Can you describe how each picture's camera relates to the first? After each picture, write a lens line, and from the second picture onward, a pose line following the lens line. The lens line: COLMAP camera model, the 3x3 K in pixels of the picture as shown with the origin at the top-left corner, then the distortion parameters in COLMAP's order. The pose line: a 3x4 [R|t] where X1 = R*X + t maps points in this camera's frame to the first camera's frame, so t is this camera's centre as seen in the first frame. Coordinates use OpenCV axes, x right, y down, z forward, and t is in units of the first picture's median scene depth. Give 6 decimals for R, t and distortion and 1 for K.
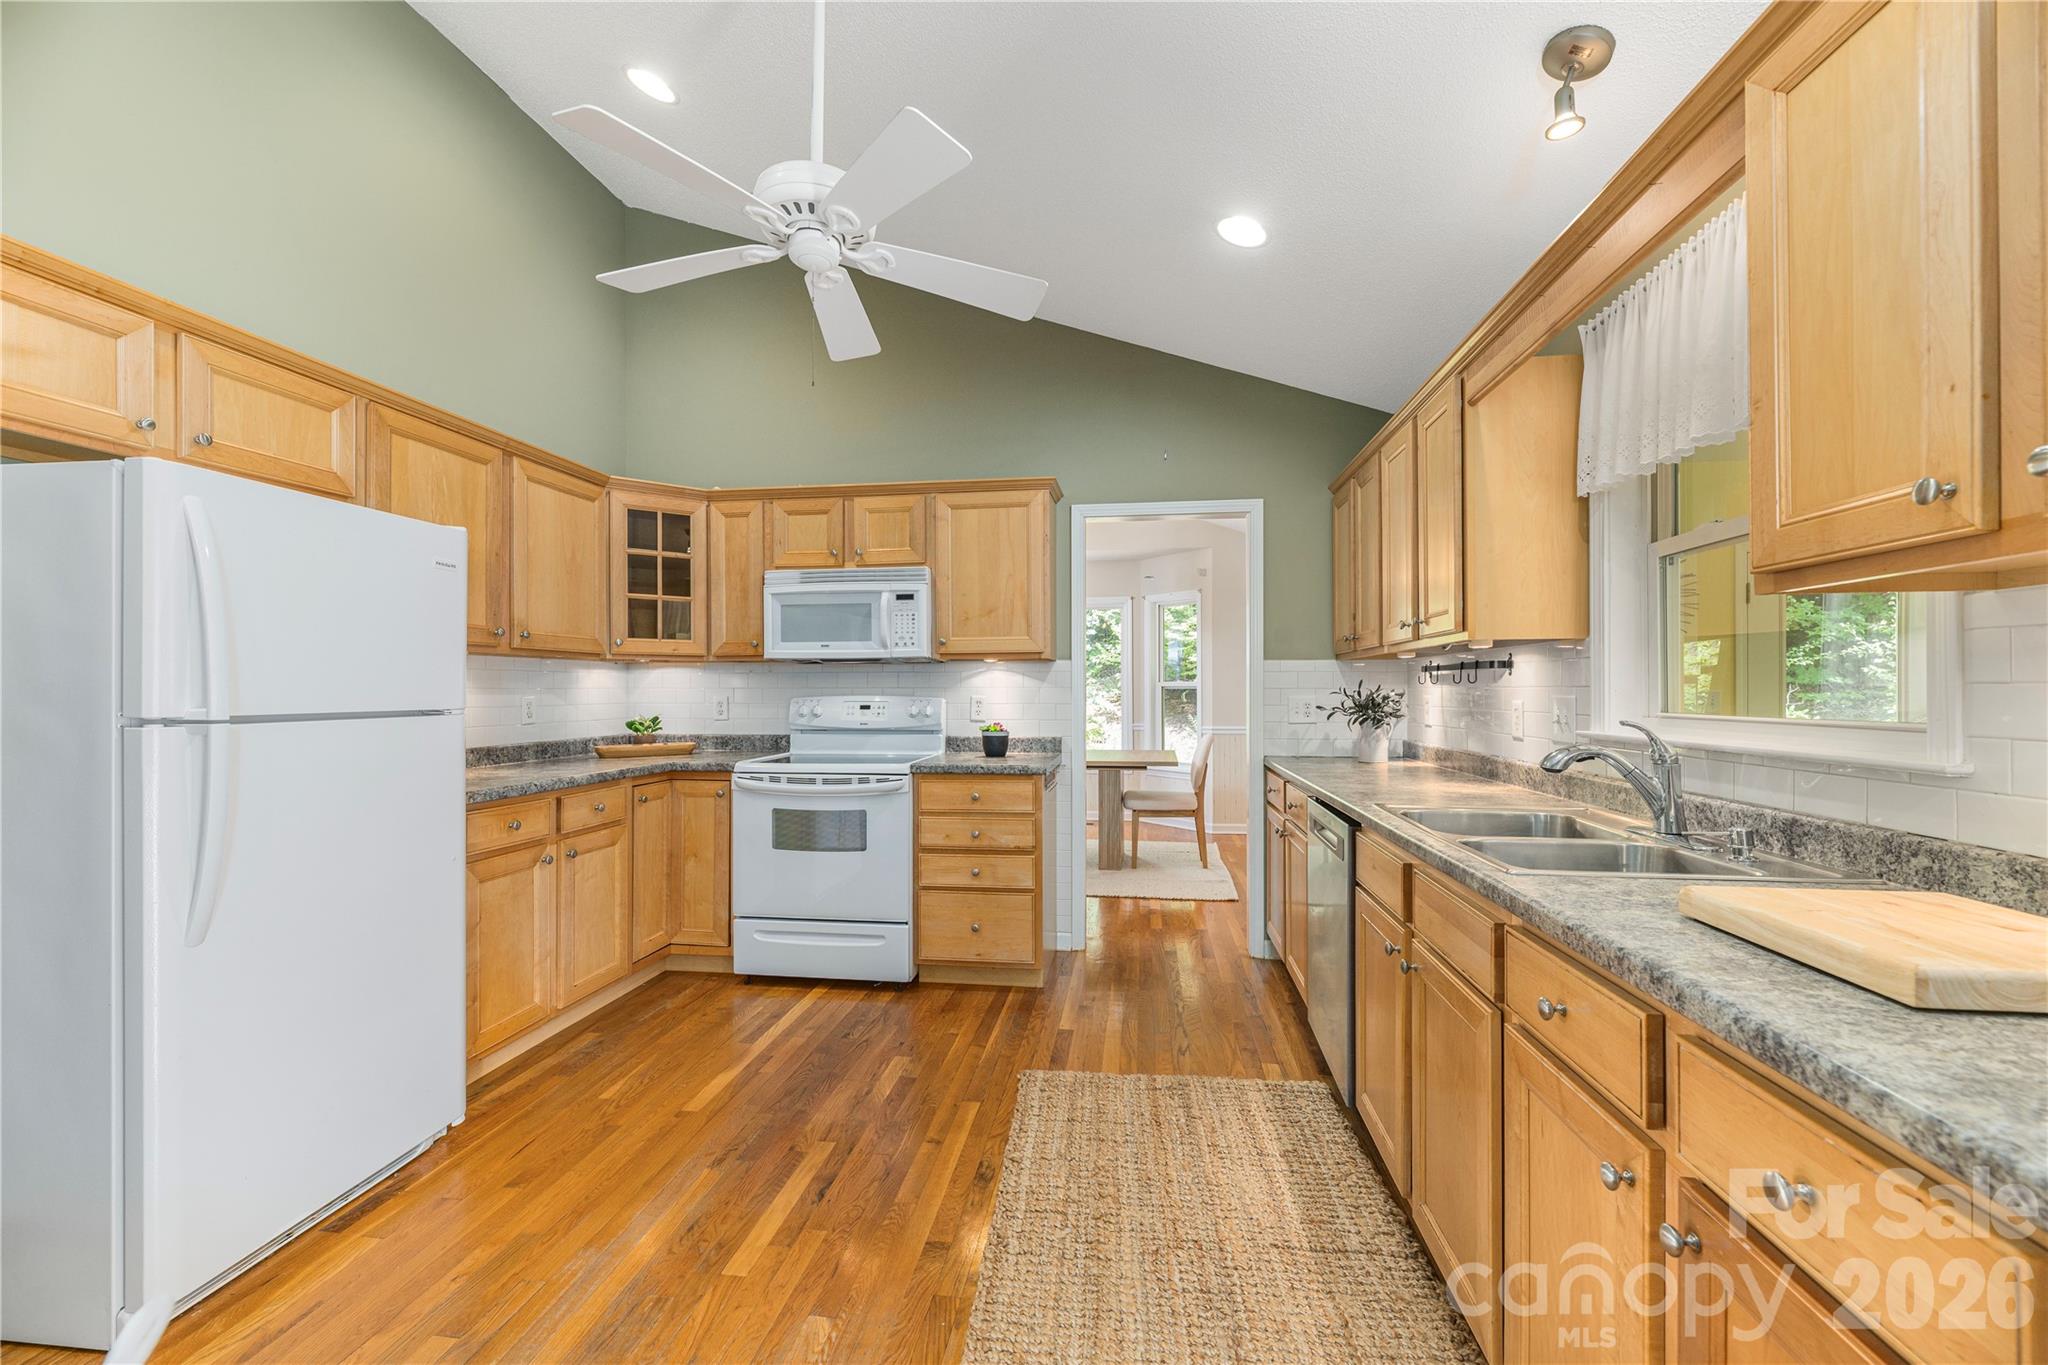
lens RADIAL K [[829.7, 0, 1025.1], [0, 829.7, 684.9], [0, 0, 1]] dist [-0.000140, -0.000037]
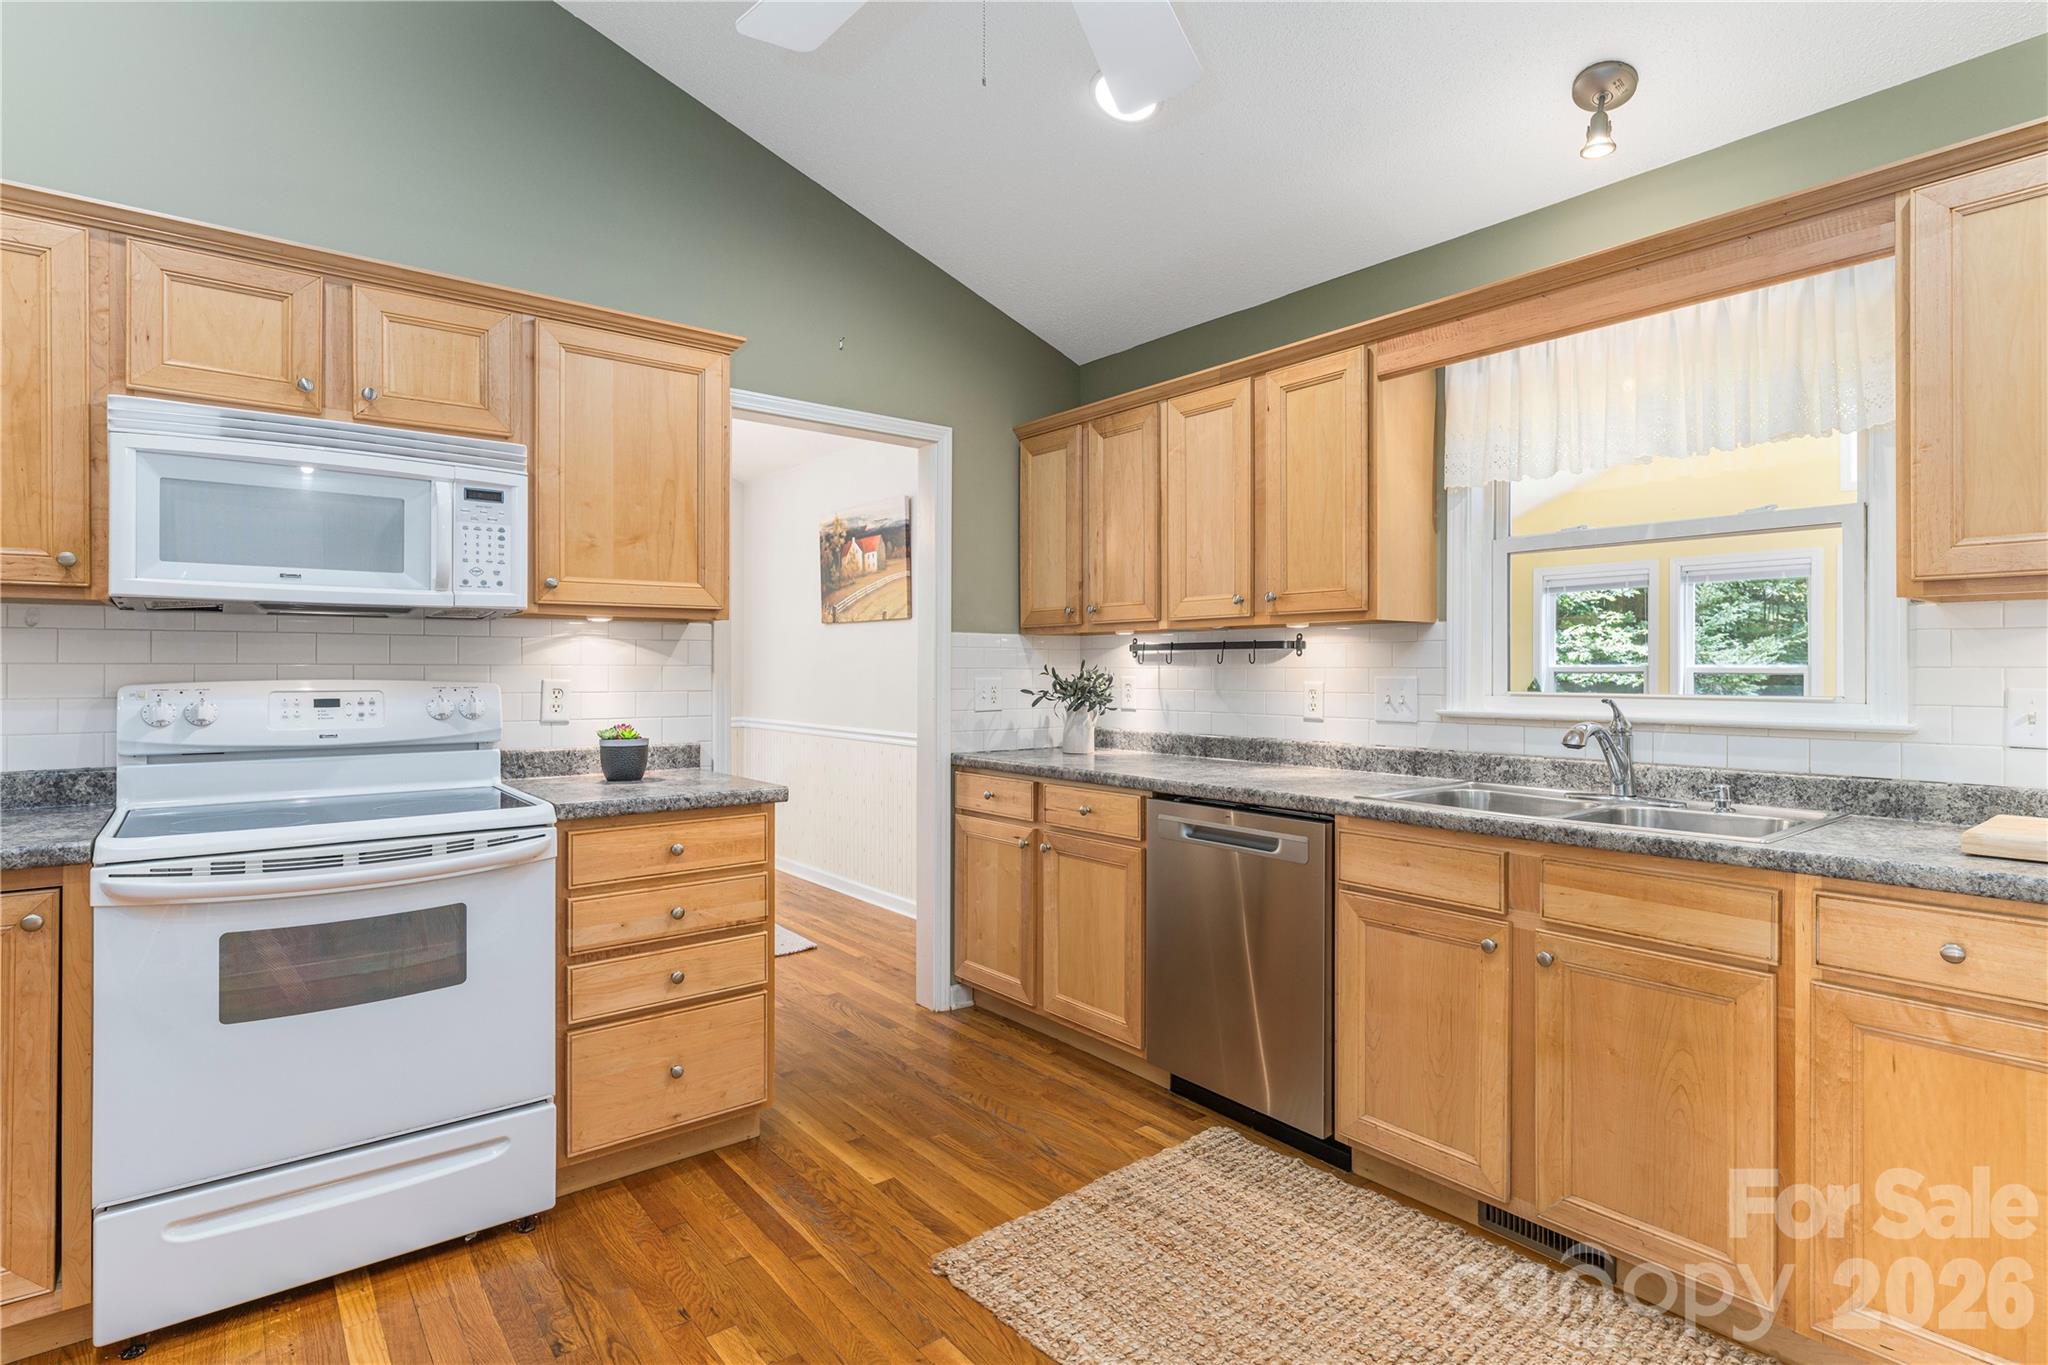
lens RADIAL K [[1014.5, 0, 1023.2], [0, 1014.5, 668.3], [0, 0, 1]] dist [-0.000476, -0.000767]
pose [[0.688824, 0.002967, 0.724922, -0.398393], [-0.006463, 0.999977, 0.002048, 0.002180], [-0.724900, -0.006096, 0.688828, 0.310426]]
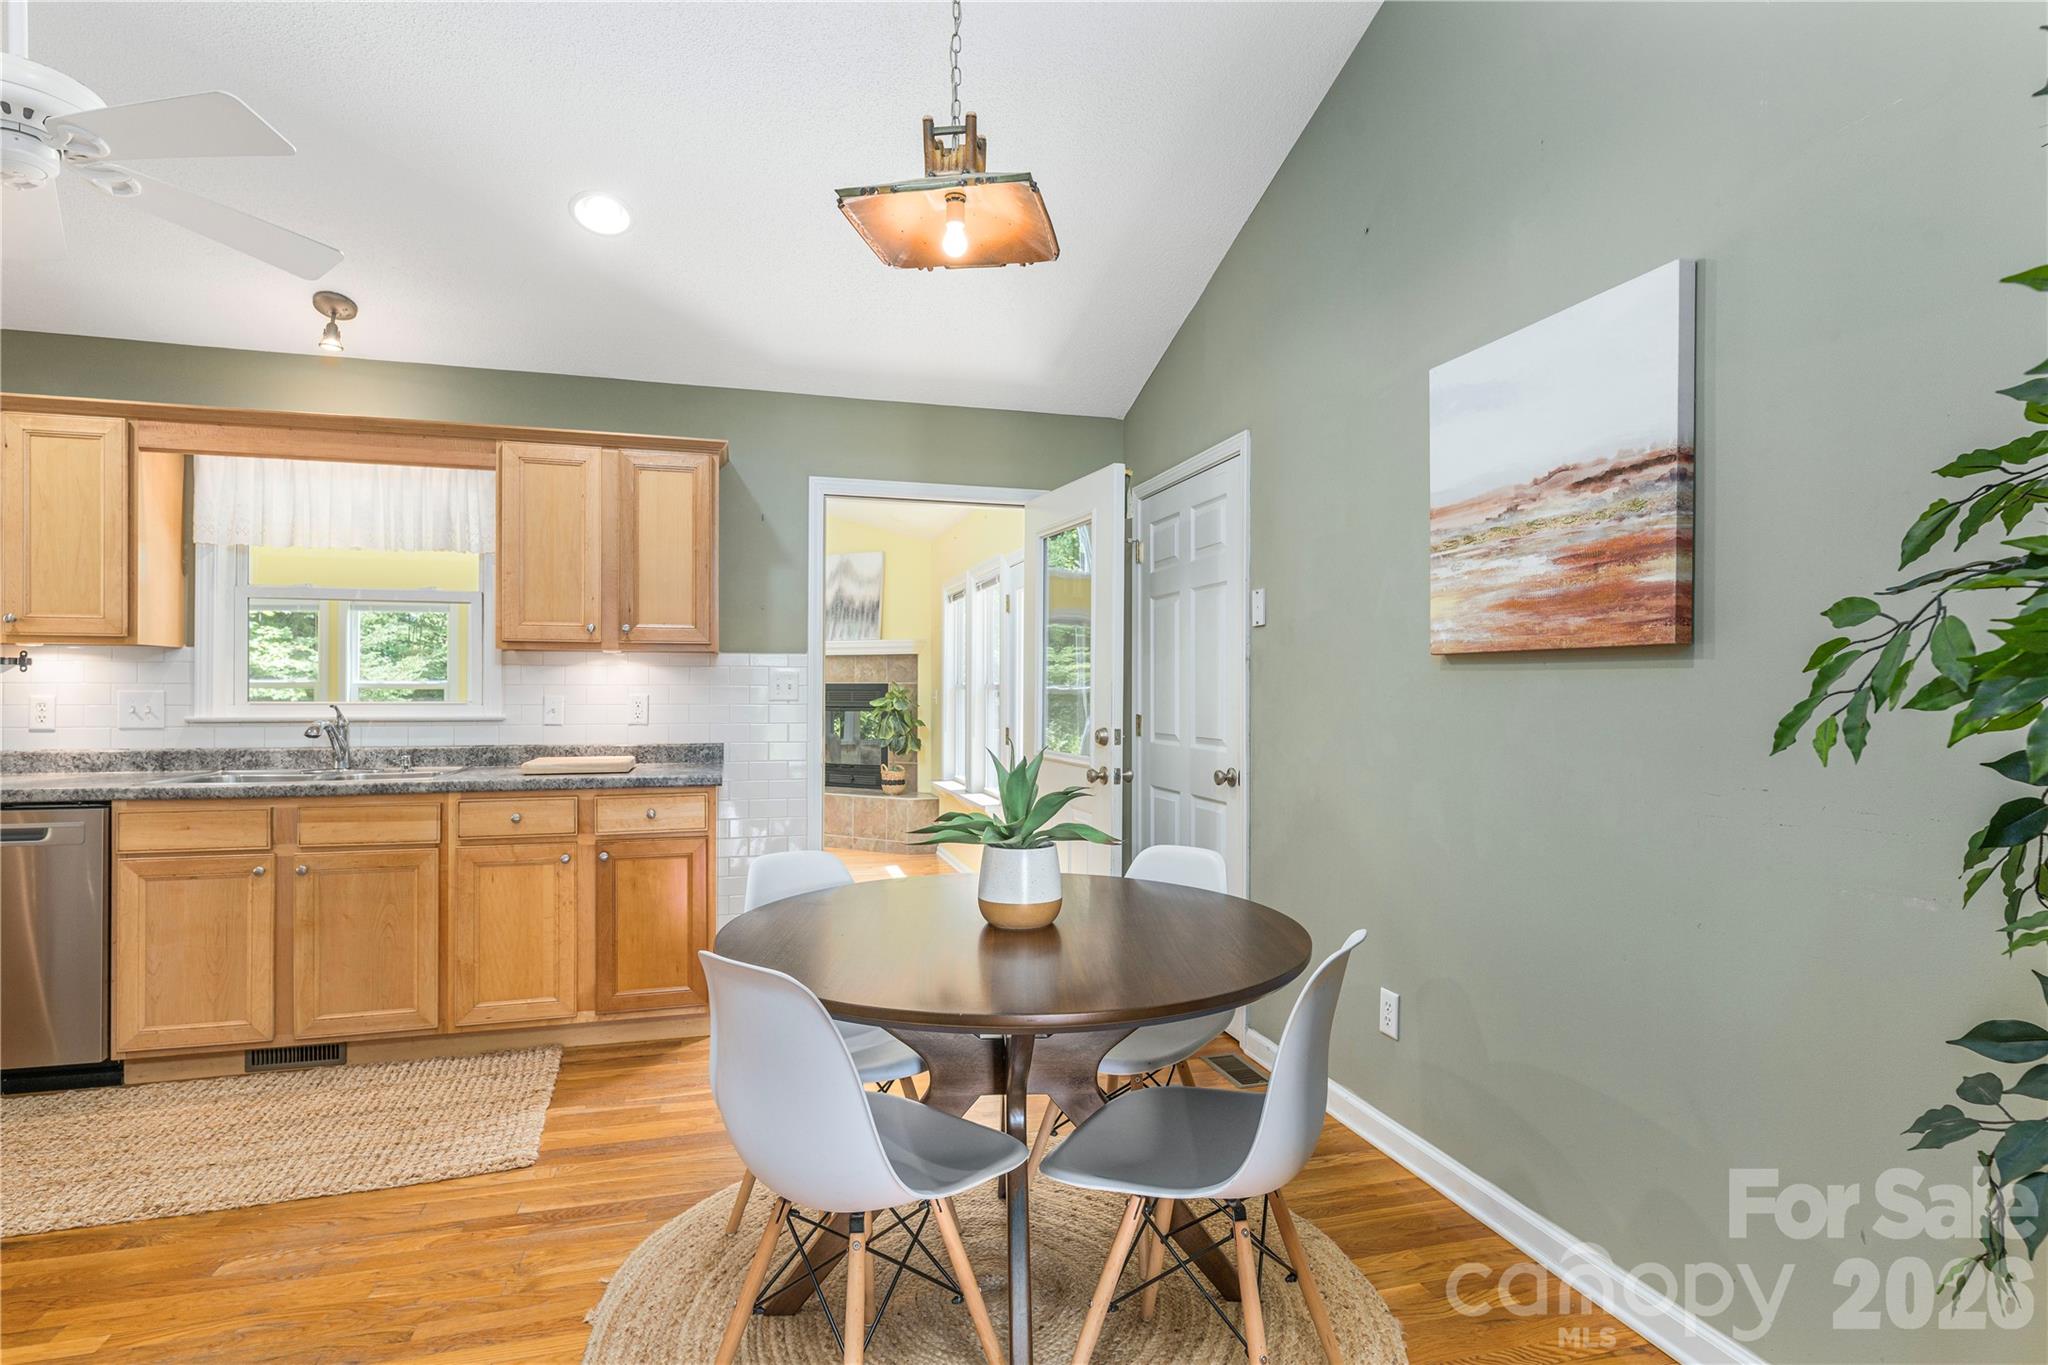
lens RADIAL K [[1038.0, 0, 1027.5], [0, 1038.0, 689.6], [0, 0, 1]] dist [0.000778, 0.000100]
pose [[-0.400622, -0.002313, 0.916241, -0.881126], [-0.009592, 0.999953, -0.001670, 0.001048], [-0.916193, -0.009457, -0.400625, 0.271893]]
